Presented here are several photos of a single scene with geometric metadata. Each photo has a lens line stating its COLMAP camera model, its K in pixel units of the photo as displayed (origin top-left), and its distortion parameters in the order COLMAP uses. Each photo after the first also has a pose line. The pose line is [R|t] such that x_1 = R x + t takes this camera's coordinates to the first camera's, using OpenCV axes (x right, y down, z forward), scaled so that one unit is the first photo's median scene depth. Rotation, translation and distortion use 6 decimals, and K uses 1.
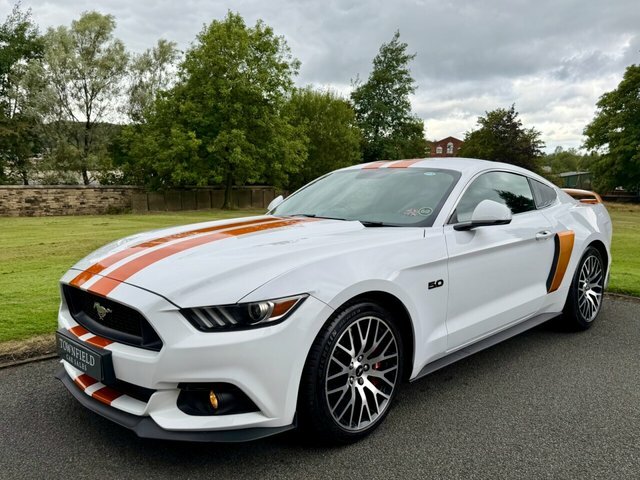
lens RADIAL K [[545.5, 0, 322.9], [0, 545.5, 246.3], [0, 0, 1]] dist [0.081178, -0.140805]
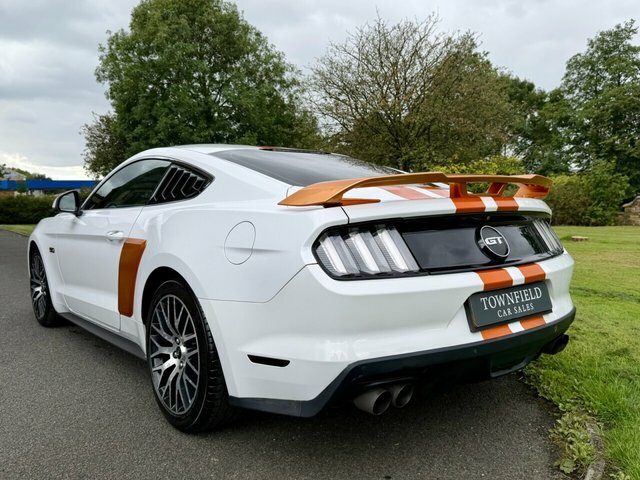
lens RADIAL K [[545.5, 0, 319.4], [0, 545.5, 240.5], [0, 0, 1]] dist [0.081178, -0.140805]
pose [[-0.105435, 0.075628, -0.991546, 1.078065], [-0.106360, 0.990527, 0.086860, -0.105079], [0.988722, 0.114619, -0.096393, 1.269863]]
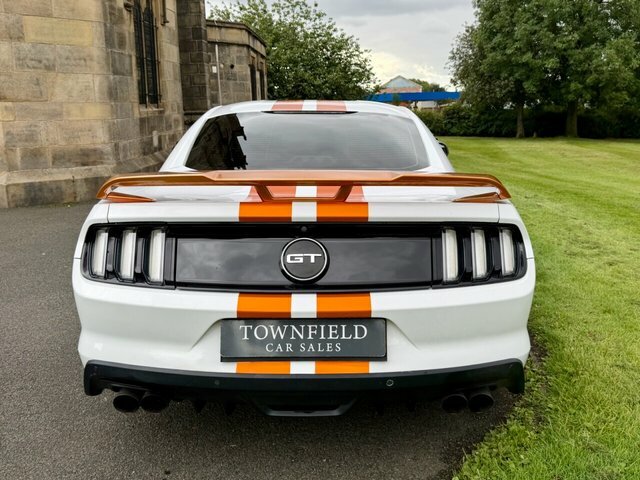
lens RADIAL K [[545.5, 0, 327.0], [0, 545.5, 239.7], [0, 0, 1]] dist [0.081178, -0.140805]
pose [[-0.693845, 0.165506, -0.700847, 0.817279], [-0.084156, 0.947926, 0.307170, -0.222802], [0.715190, 0.272109, -0.643786, 1.669162]]
